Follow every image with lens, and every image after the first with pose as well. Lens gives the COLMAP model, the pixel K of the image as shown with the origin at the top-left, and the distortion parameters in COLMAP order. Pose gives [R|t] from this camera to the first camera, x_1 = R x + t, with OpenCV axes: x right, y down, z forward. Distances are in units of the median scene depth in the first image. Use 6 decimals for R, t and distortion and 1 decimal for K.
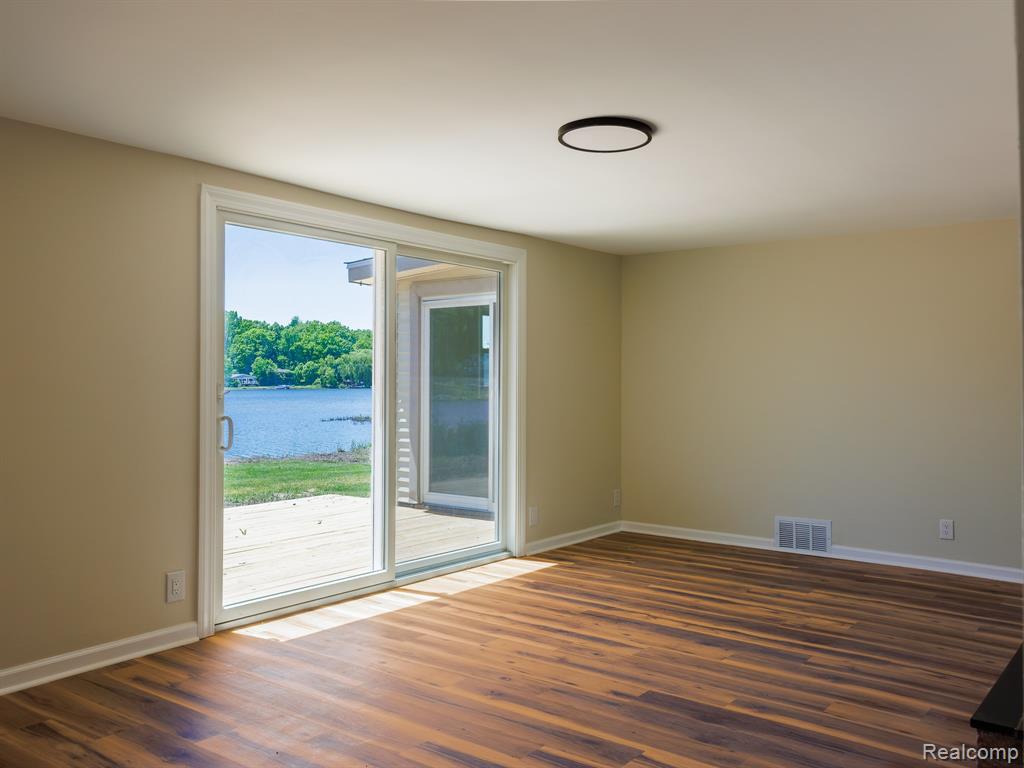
lens RADIAL K [[902.8, 0, 506.1], [0, 902.8, 386.6], [0, 0, 1]] dist [-0.001720, -0.000503]
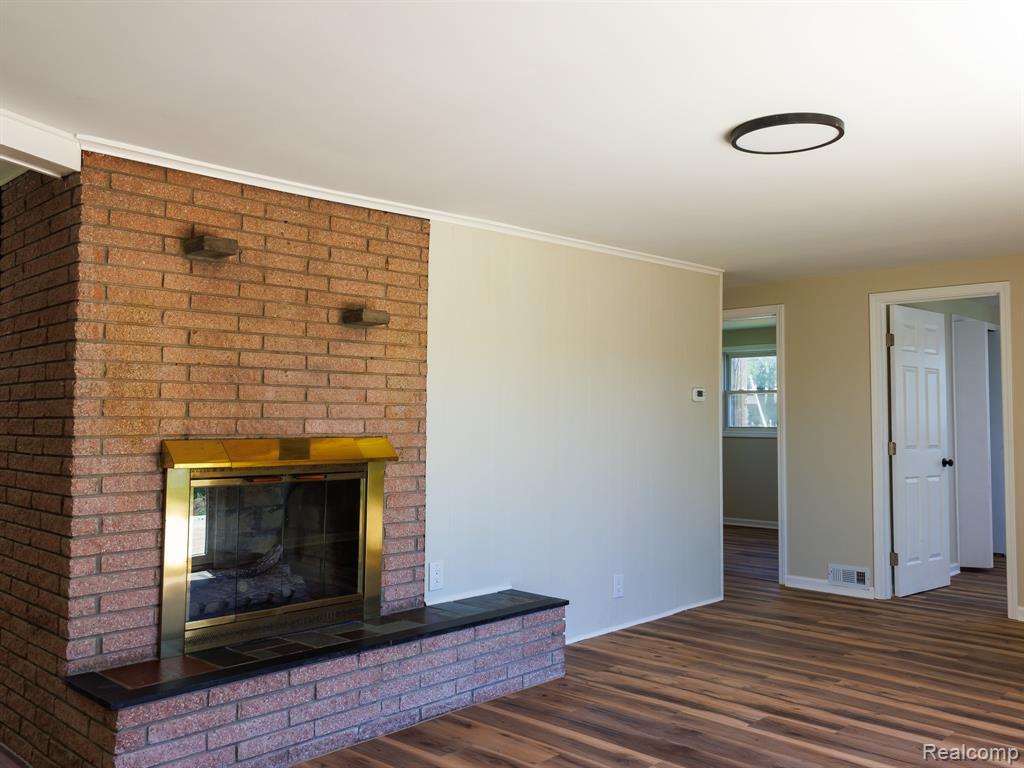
lens RADIAL K [[902.8, 0, 506.1], [0, 902.8, 386.6], [0, 0, 1]] dist [-0.001720, -0.000503]
pose [[-0.992690, -0.022059, 0.118663, 0.268564], [-0.023276, 0.999690, -0.008877, -0.026400], [-0.118431, -0.011574, -0.992895, 1.768856]]
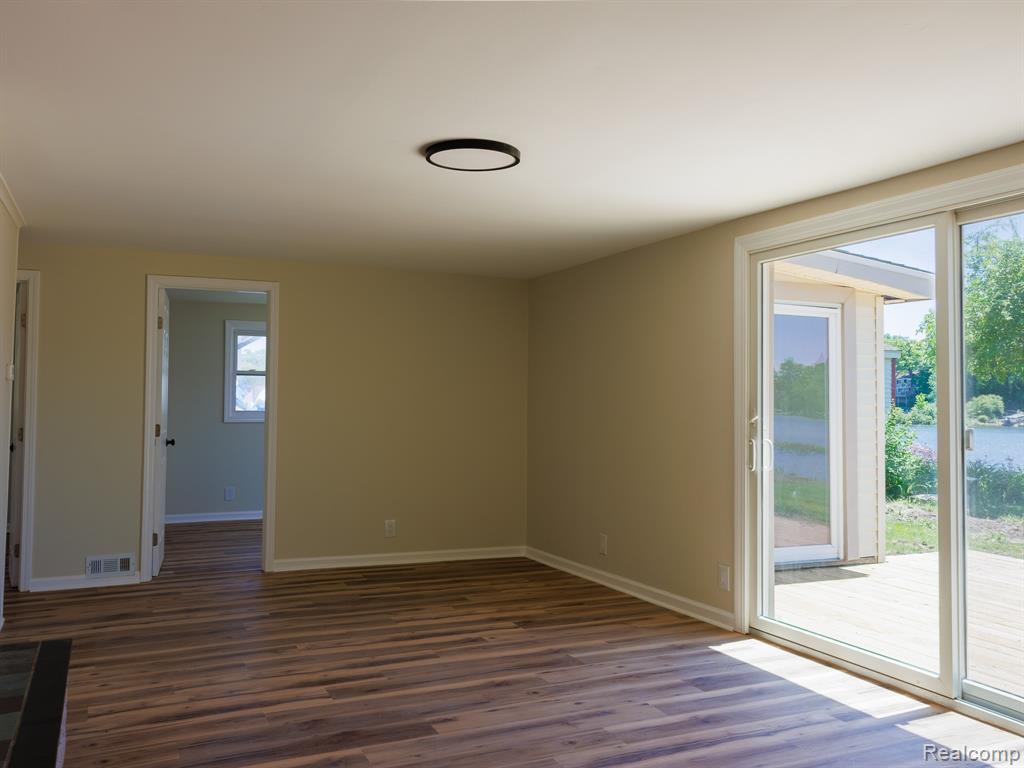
lens RADIAL K [[902.8, 0, 506.1], [0, 902.8, 386.6], [0, 0, 1]] dist [-0.001720, -0.000503]
pose [[-0.478557, -0.026581, -0.877654, 0.896409], [-0.019124, 0.999620, -0.019847, -0.004480], [0.877848, 0.007286, -0.478884, 1.414773]]
